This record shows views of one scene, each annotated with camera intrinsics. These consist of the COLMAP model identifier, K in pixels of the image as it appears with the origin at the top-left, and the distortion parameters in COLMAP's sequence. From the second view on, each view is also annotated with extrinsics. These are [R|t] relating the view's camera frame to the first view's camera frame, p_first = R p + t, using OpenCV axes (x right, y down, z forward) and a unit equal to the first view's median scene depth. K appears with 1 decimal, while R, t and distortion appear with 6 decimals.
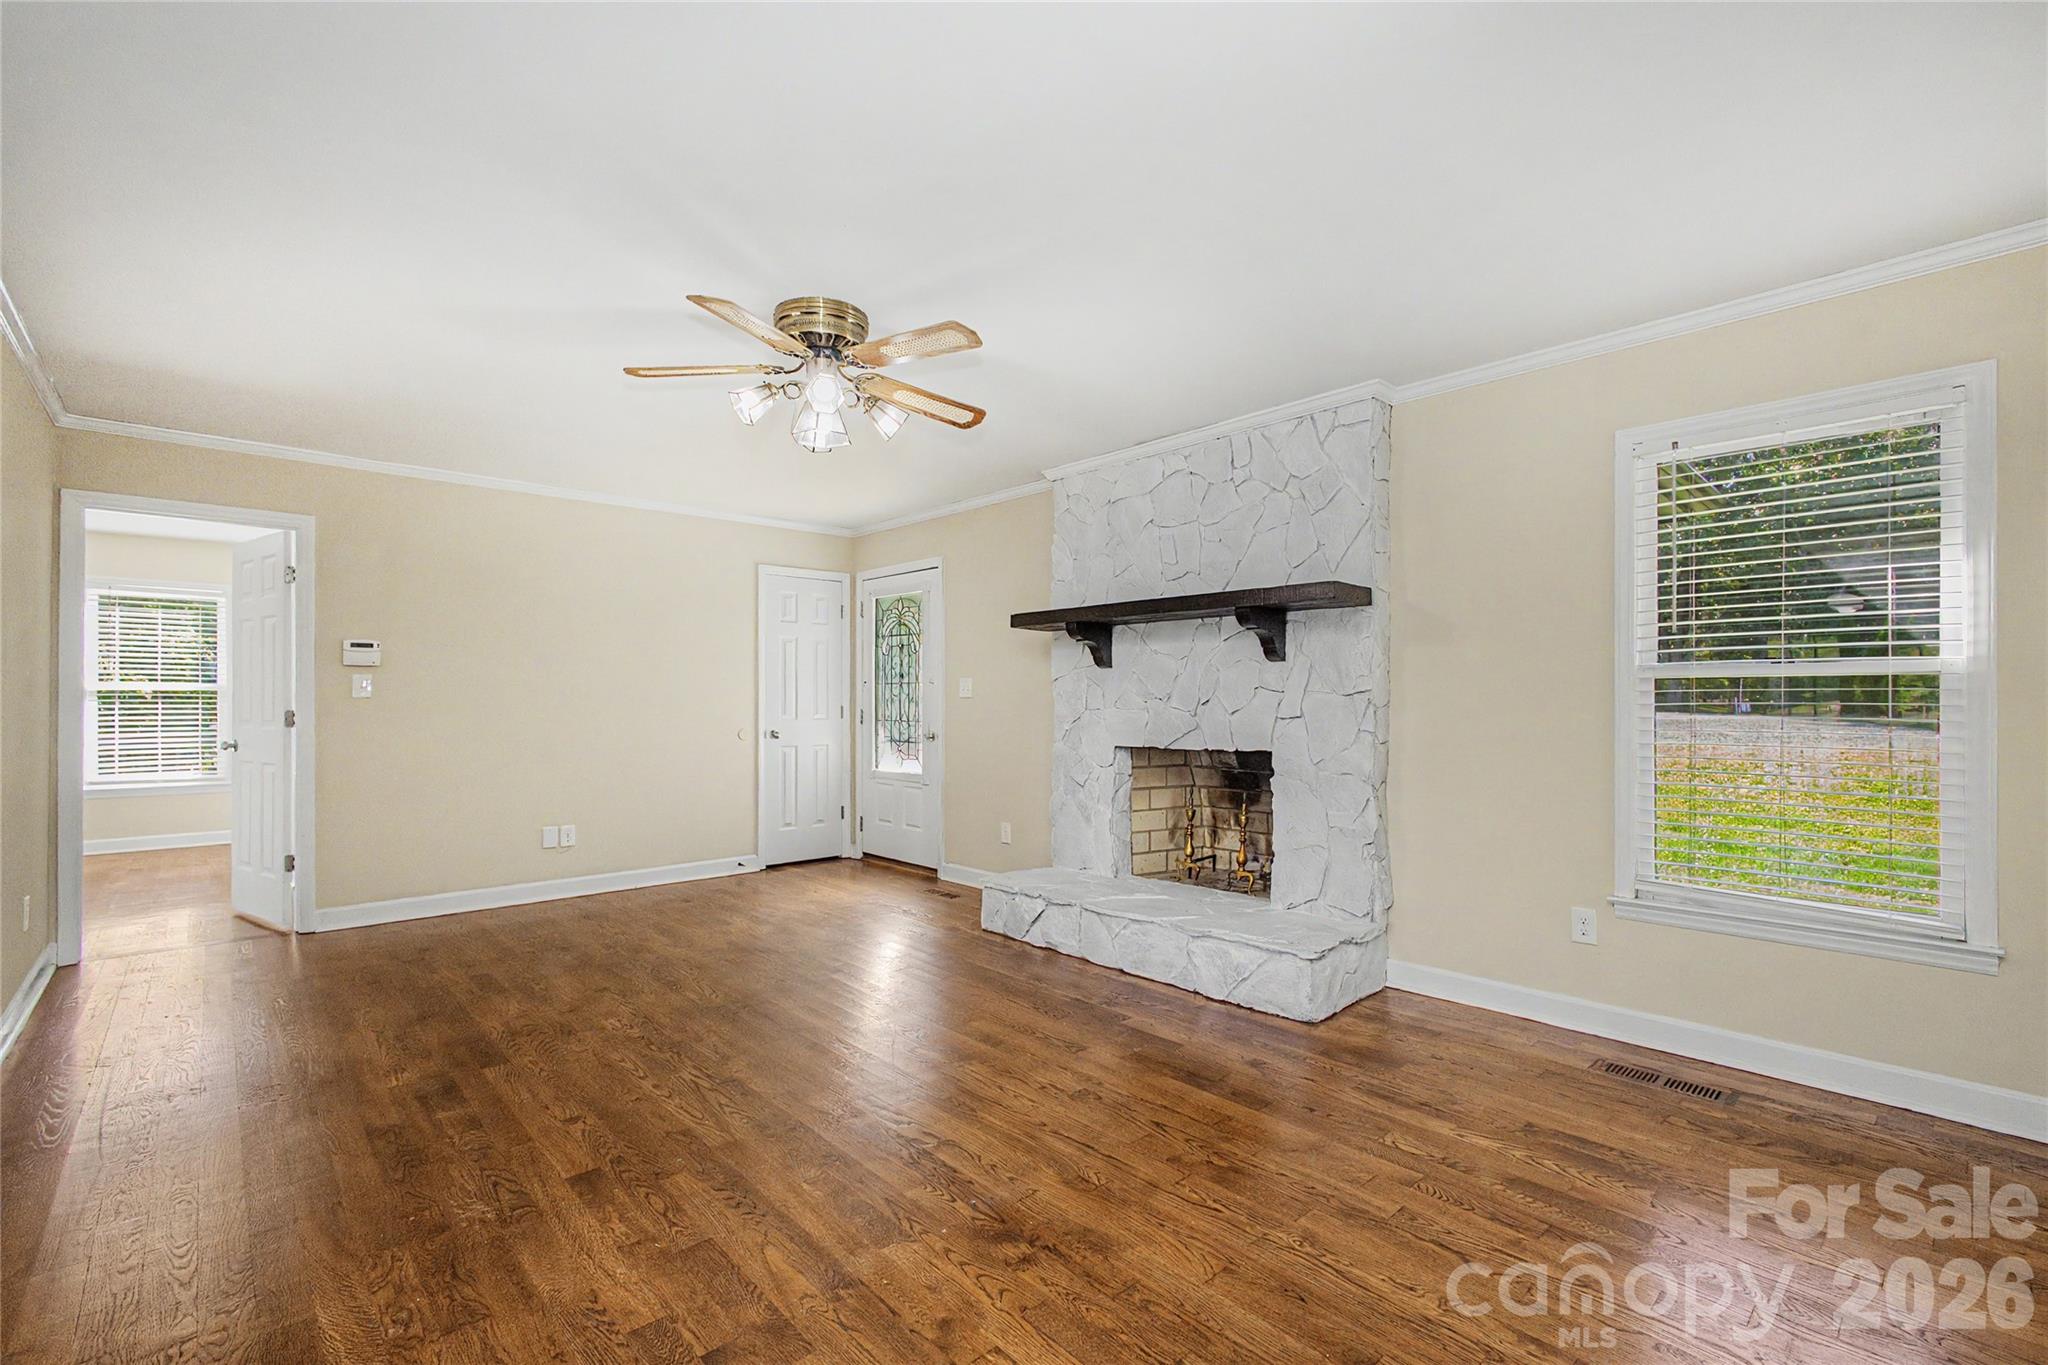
lens RADIAL K [[946.2, 0, 1038.3], [0, 946.2, 680.3], [0, 0, 1]] dist [0.001802, 0.000122]
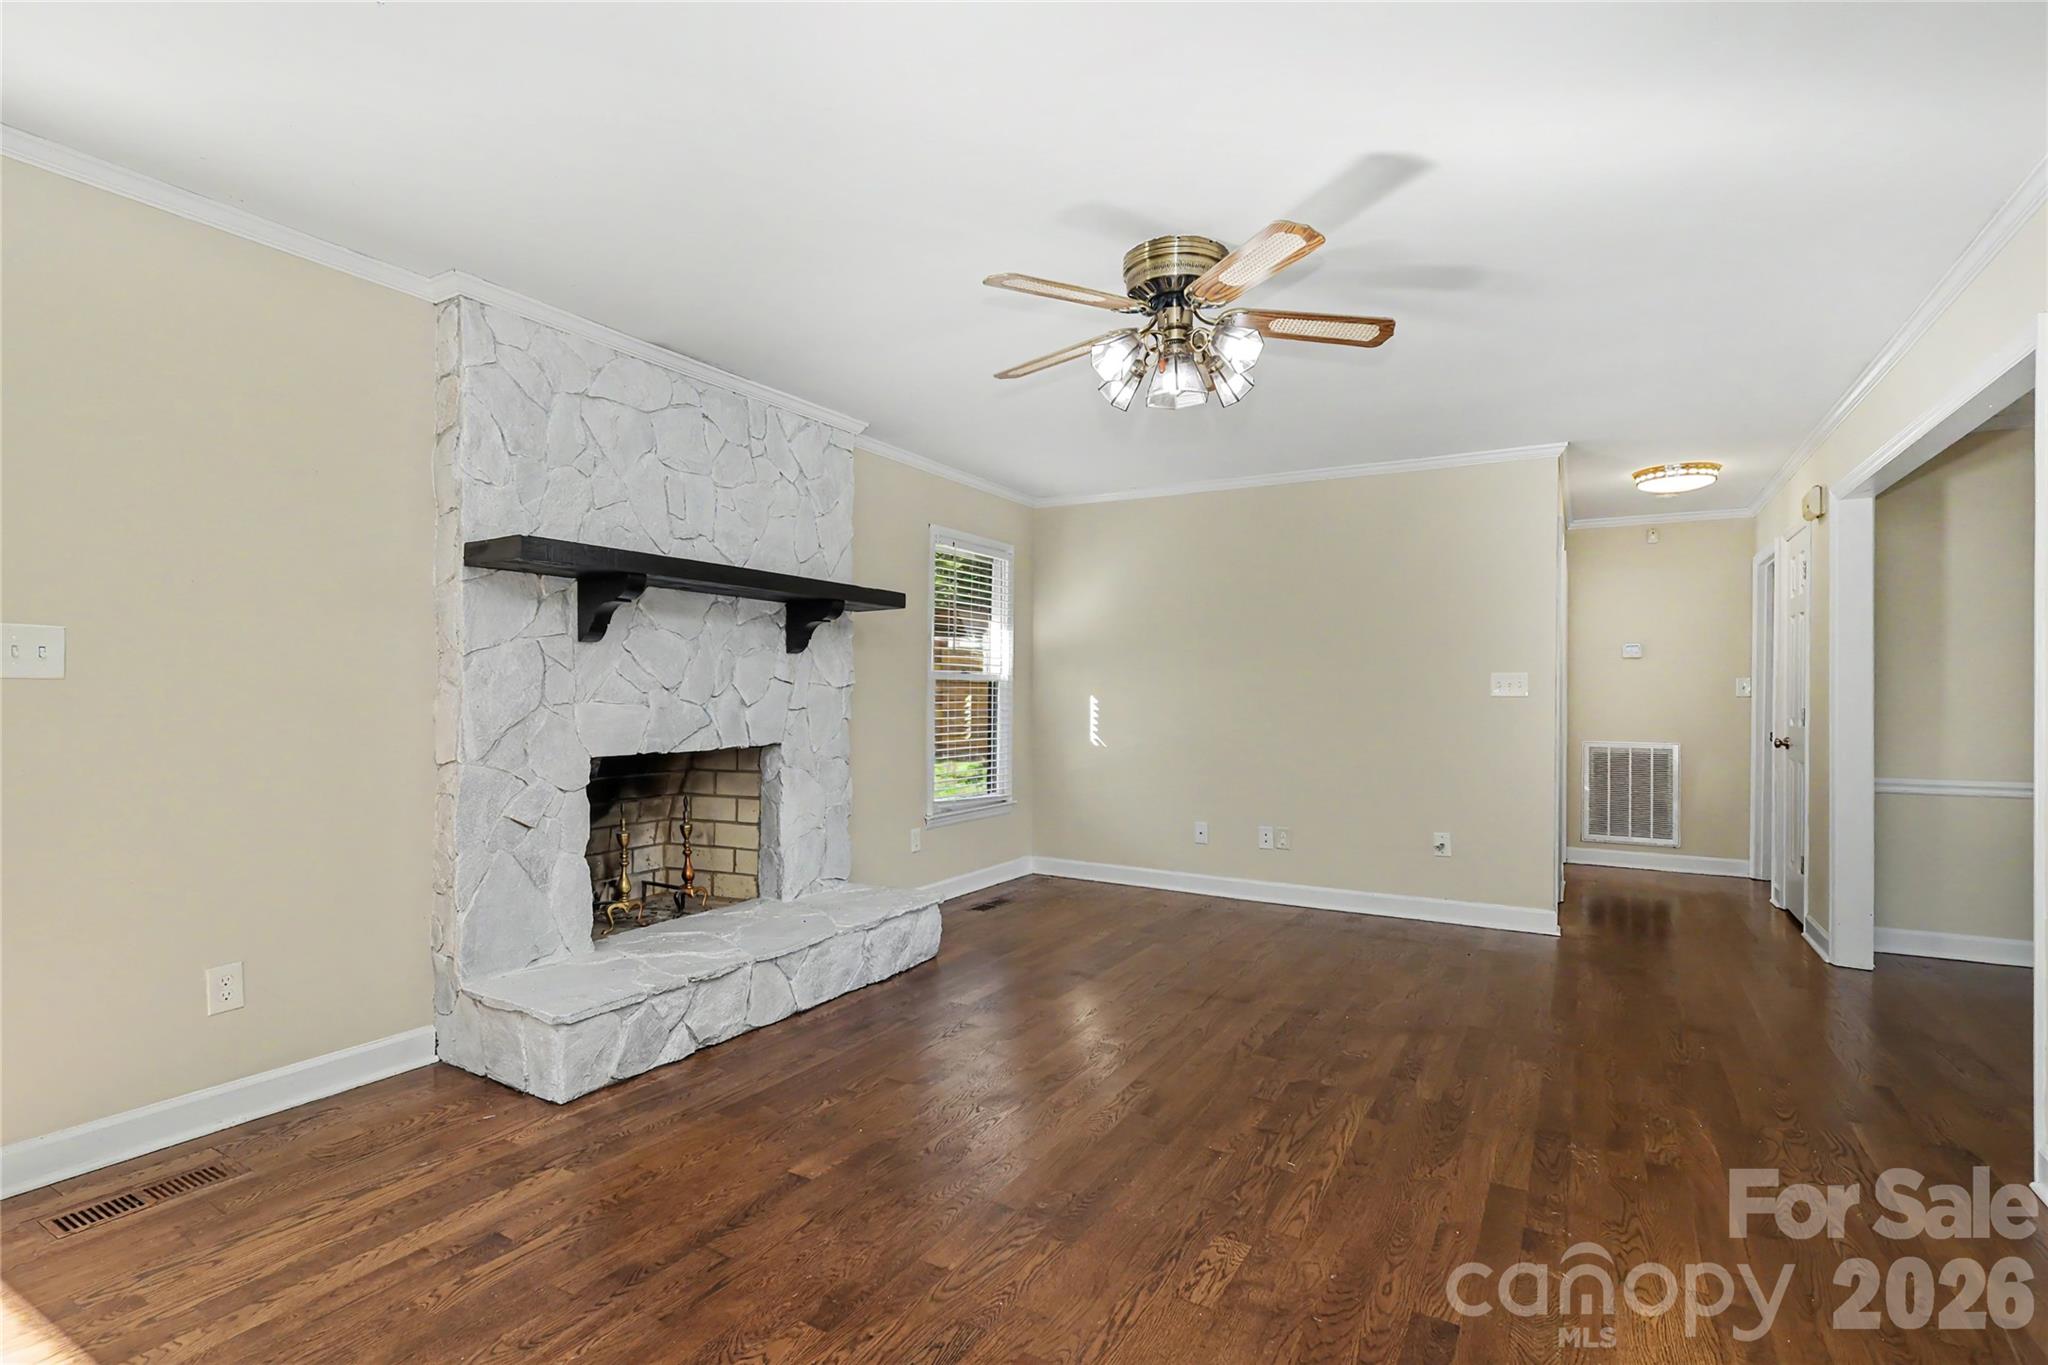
lens RADIAL K [[946.2, 0, 1039.2], [0, 946.2, 679.8], [0, 0, 1]] dist [0.001802, 0.000122]
pose [[-0.282187, -0.002791, 0.959355, -0.733212], [0.002770, 0.999989, 0.003724, 0.008802], [-0.959356, 0.003708, -0.282176, 0.967031]]
